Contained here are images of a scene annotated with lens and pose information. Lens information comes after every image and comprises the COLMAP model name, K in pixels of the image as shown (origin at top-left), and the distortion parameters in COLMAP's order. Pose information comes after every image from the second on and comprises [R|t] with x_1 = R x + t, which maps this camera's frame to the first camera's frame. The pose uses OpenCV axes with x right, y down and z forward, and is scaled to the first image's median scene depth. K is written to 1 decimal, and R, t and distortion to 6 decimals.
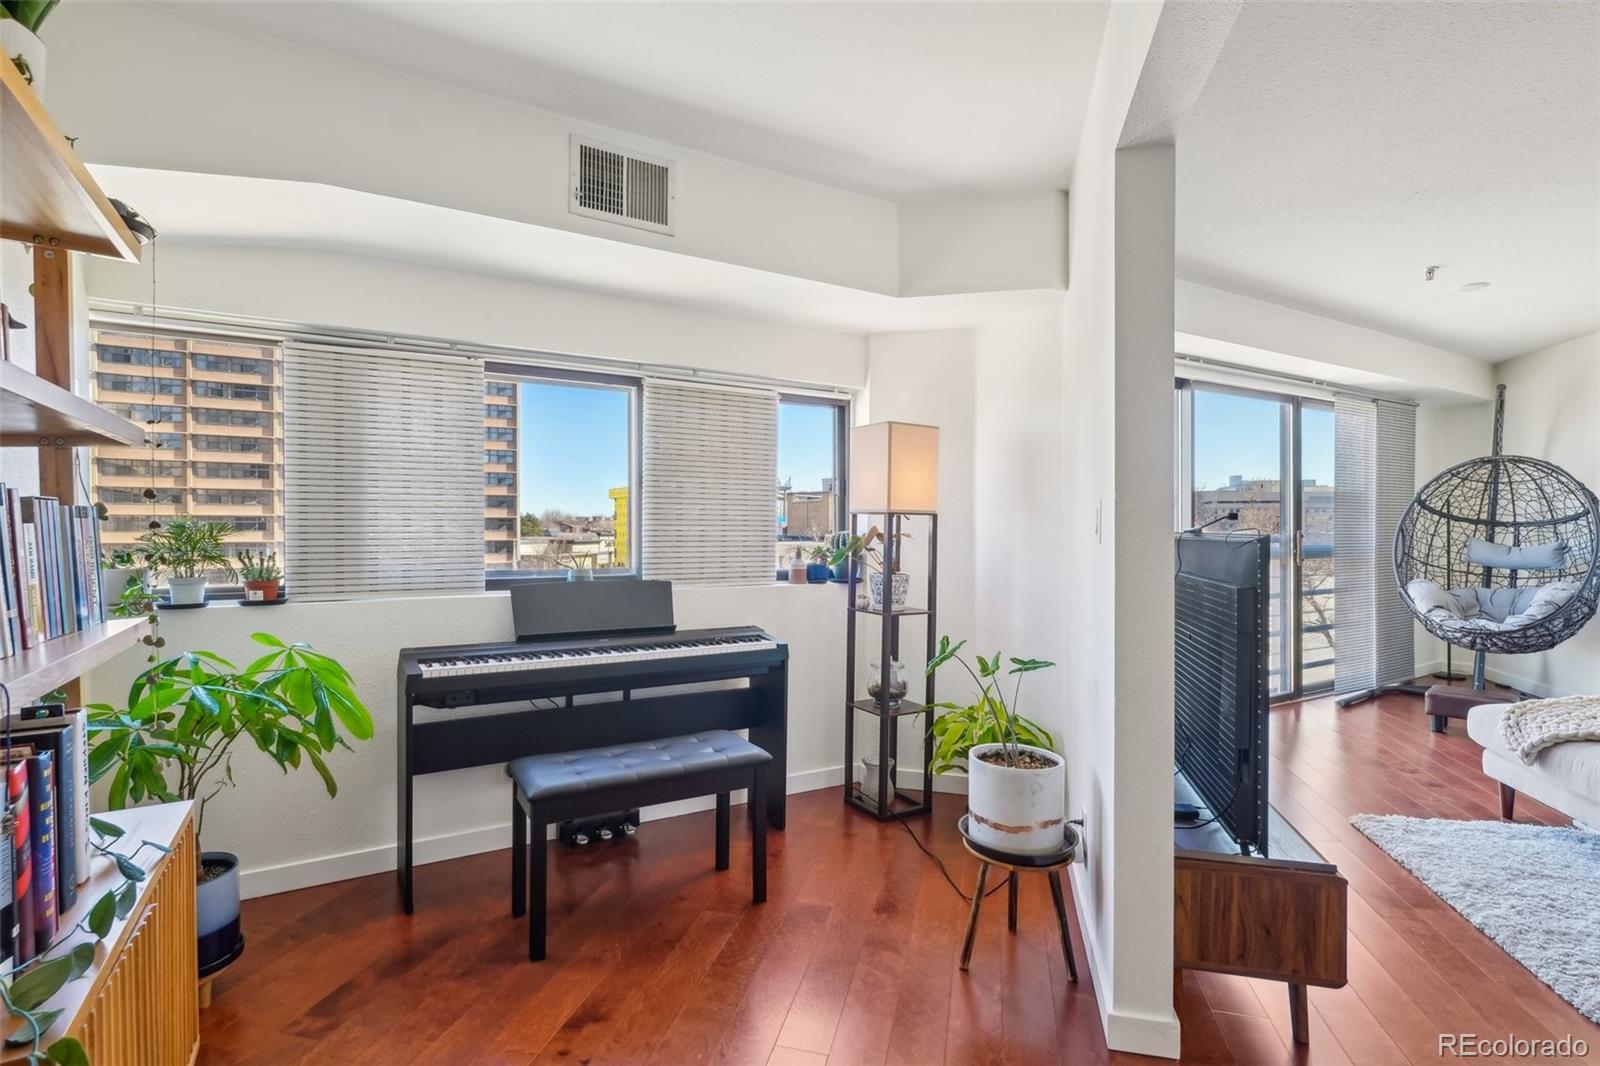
lens RADIAL K [[781.9, 0, 793.2], [0, 781.9, 534.1], [0, 0, 1]] dist [-0.002081, 0.001030]
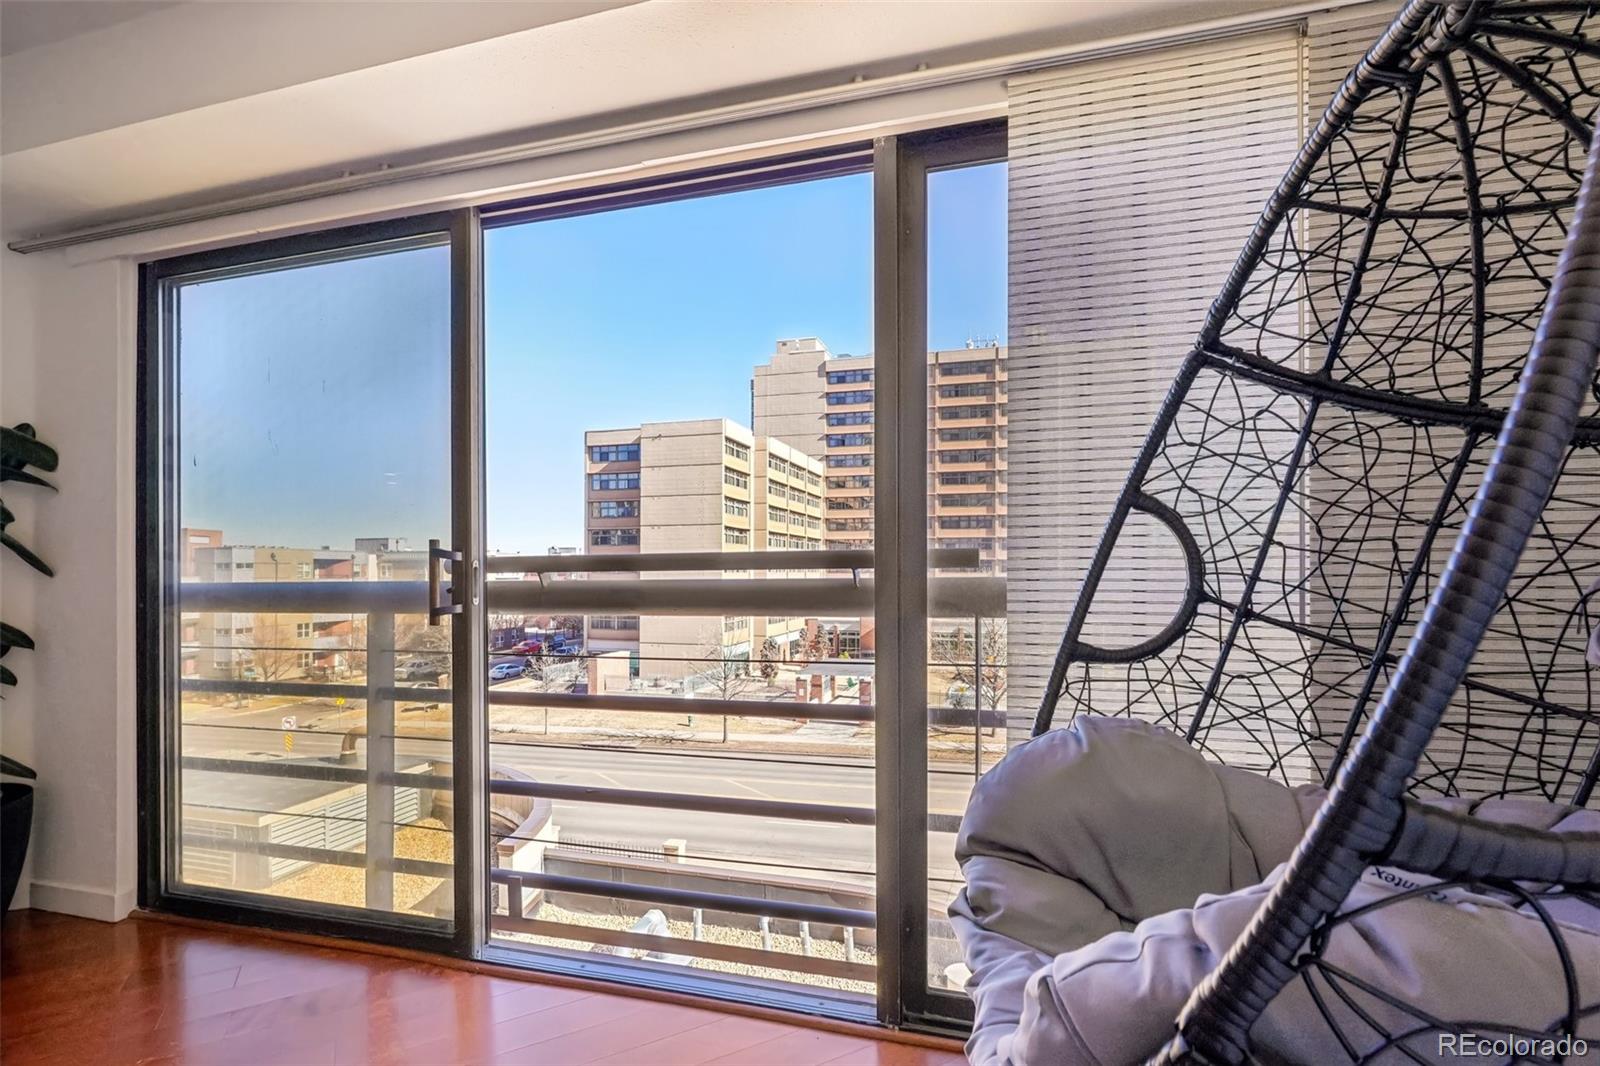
lens RADIAL K [[773.8, 0, 801.7], [0, 773.8, 572.5], [0, 0, 1]] dist [-0.001201, -0.000002]
pose [[0.686193, -0.001648, -0.727417, 1.463846], [-0.001909, 0.999990, -0.004066, 0.026723], [0.727417, 0.004178, 0.686183, 1.256839]]
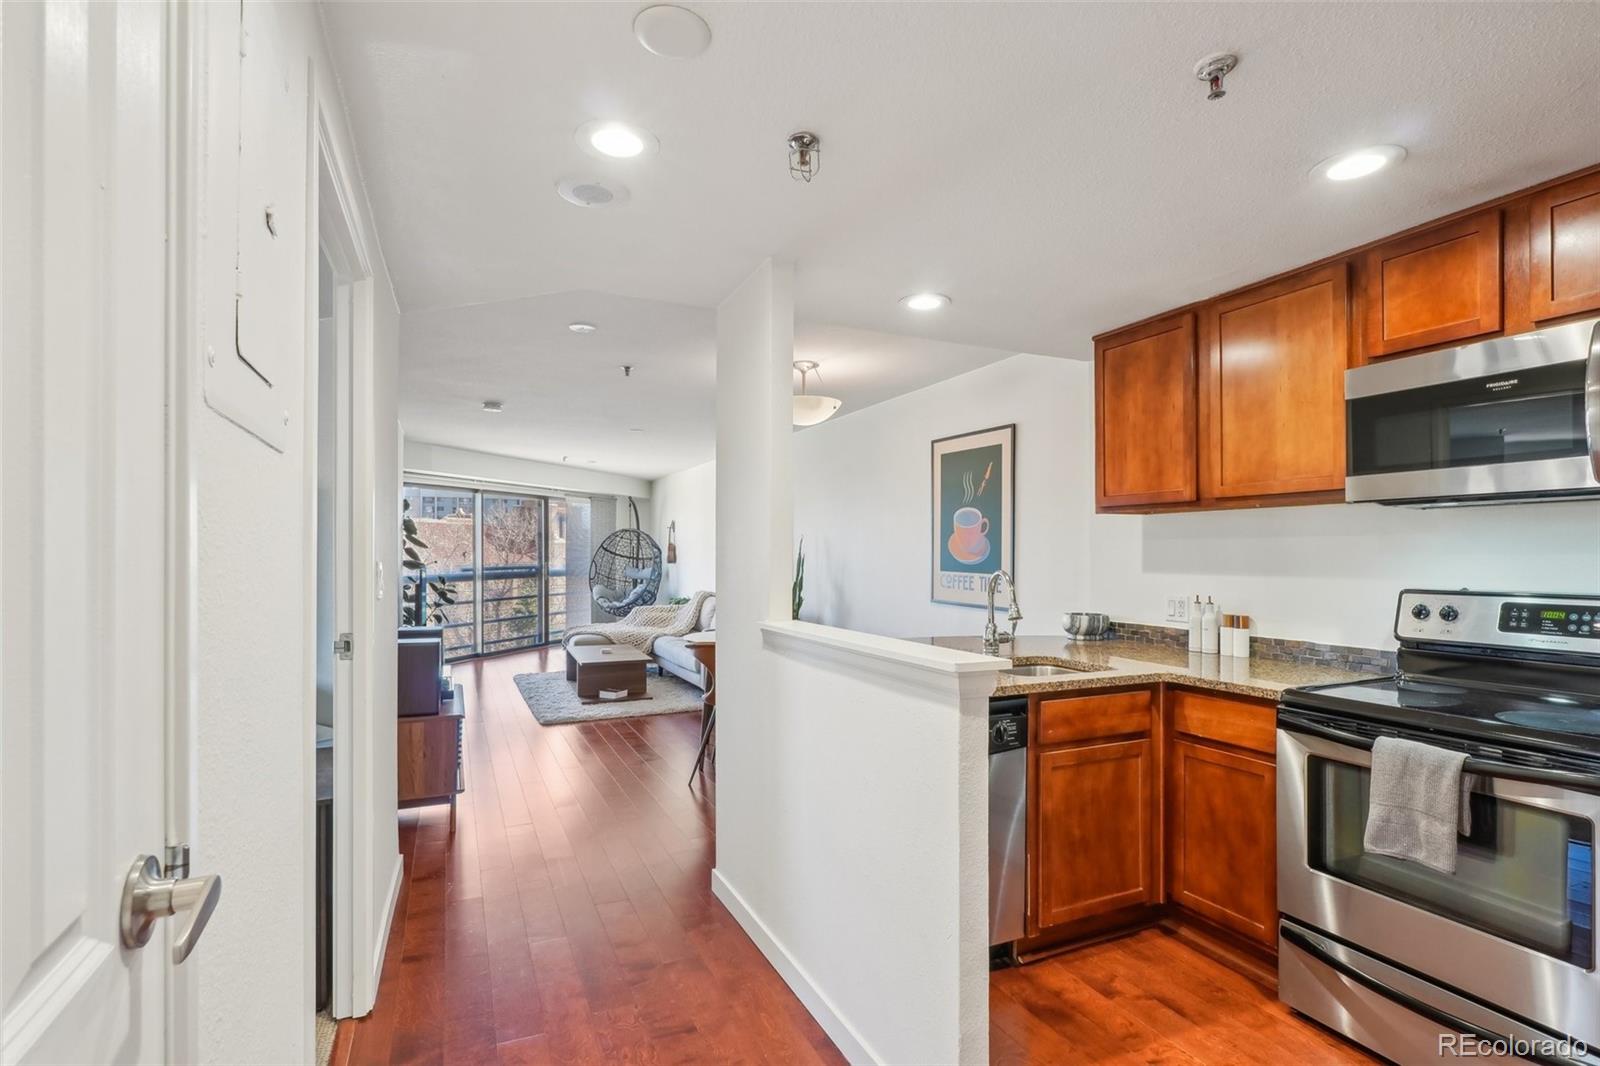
lens RADIAL K [[769.4, 0, 801.2], [0, 769.4, 551.5], [0, 0, 1]] dist [-0.001088, 0.000012]
pose [[0.778521, 0.001826, 0.627615, -0.145042], [0.003470, 0.999968, -0.007213, -0.026882], [-0.627609, 0.007793, 0.778490, -1.599965]]
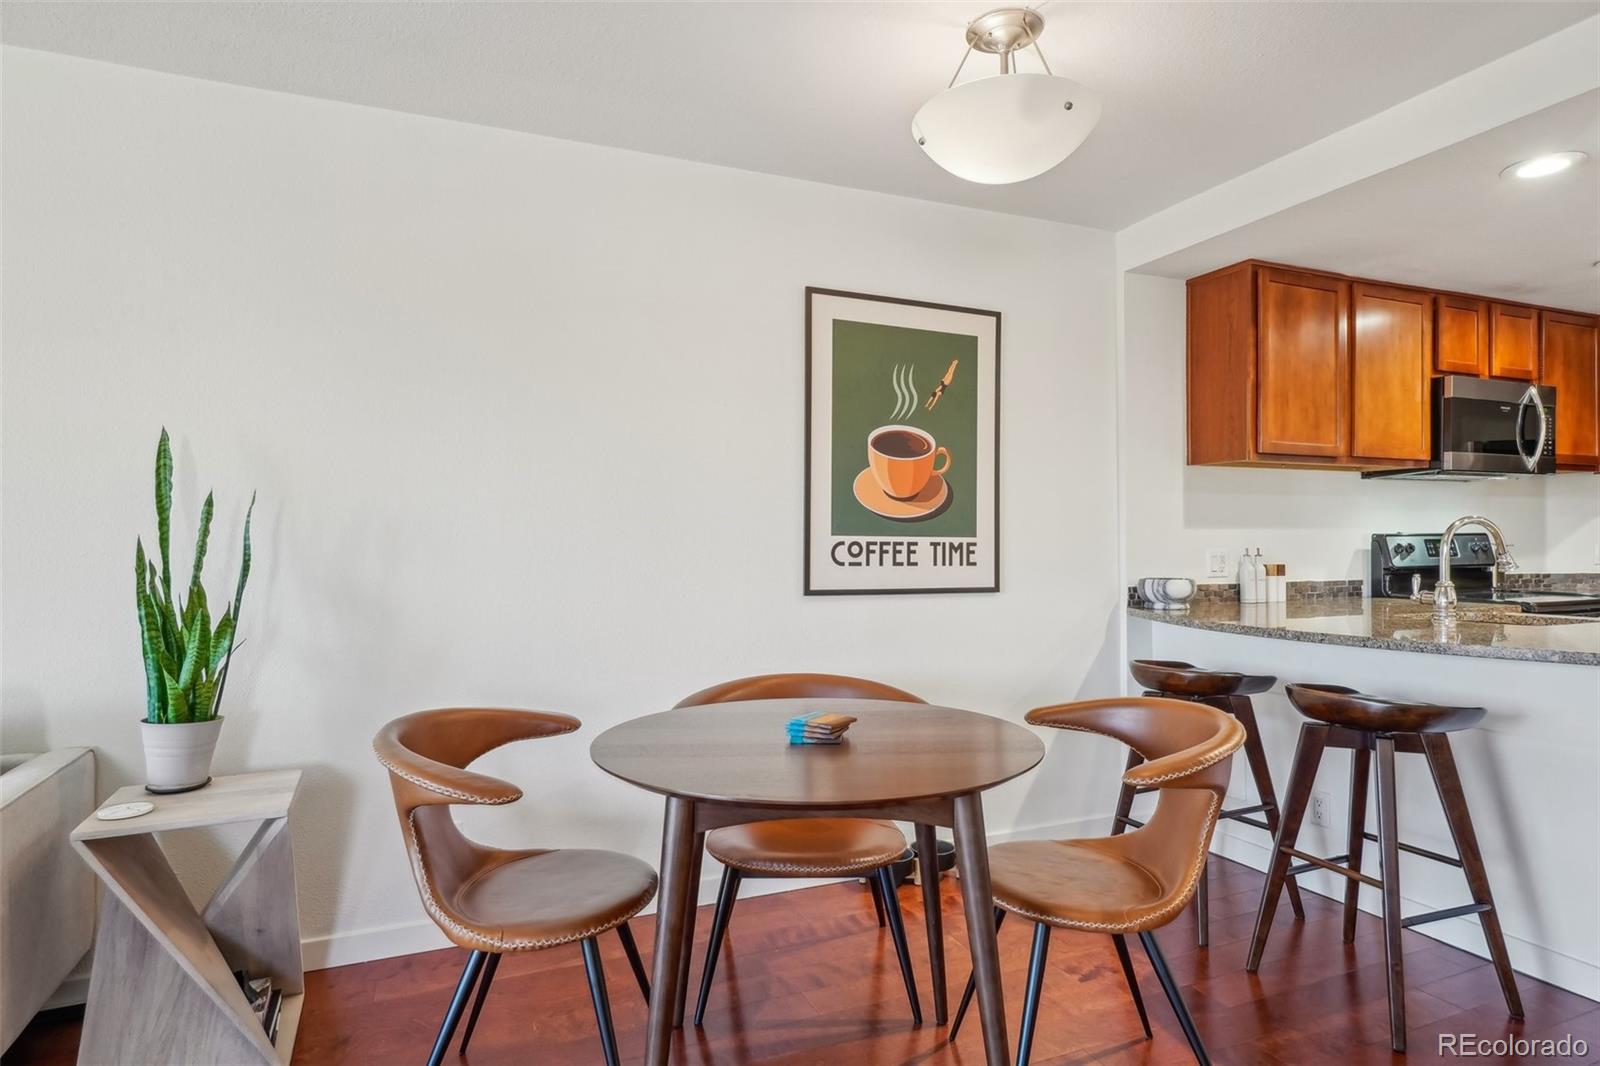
lens RADIAL K [[880.7, 0, 794.6], [0, 880.7, 542.0], [0, 0, 1]] dist [0.001375, 0.000311]
pose [[-0.605794, -0.001861, 0.795619, 0.326120], [0.008427, 0.999926, 0.008755, 0.001462], [-0.795577, 0.012008, -0.605734, 0.094961]]
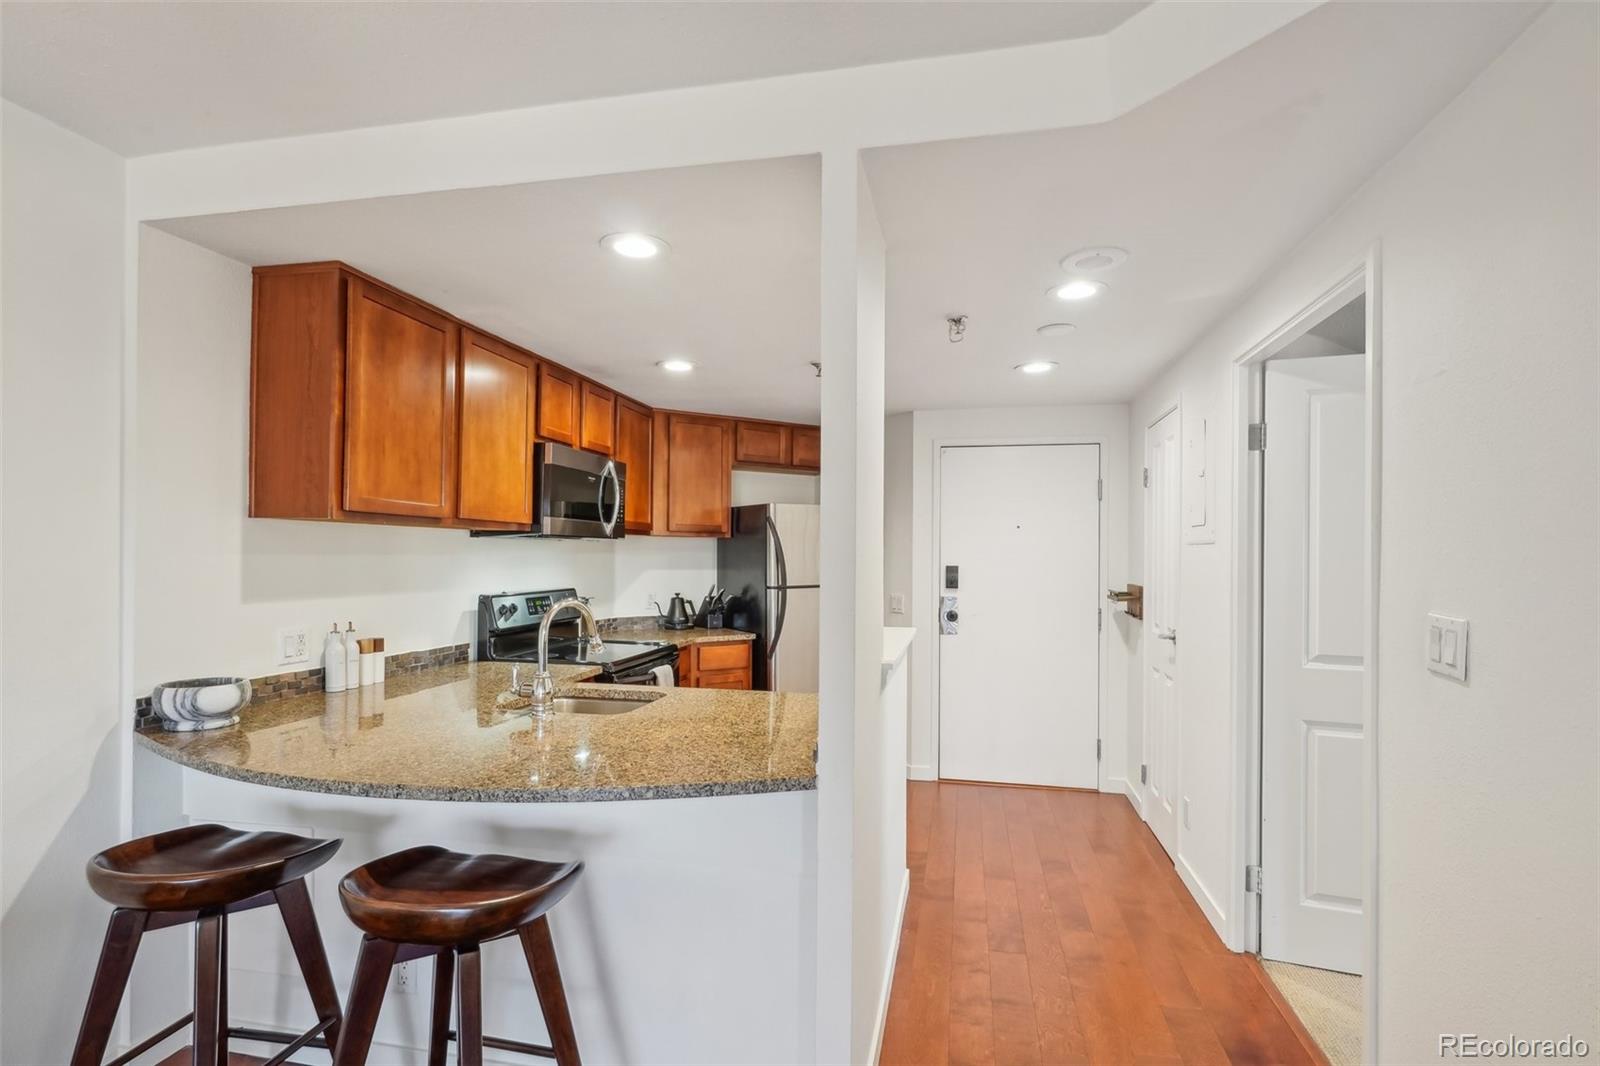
lens RADIAL K [[771.3, 0, 800.4], [0, 771.3, 548.3], [0, 0, 1]] dist [-0.002435, 0.000424]
pose [[-0.999151, -0.013122, -0.039062, 0.432036], [-0.013017, 0.999911, -0.002937, -0.061238], [0.039097, -0.002426, -0.999232, -0.259331]]
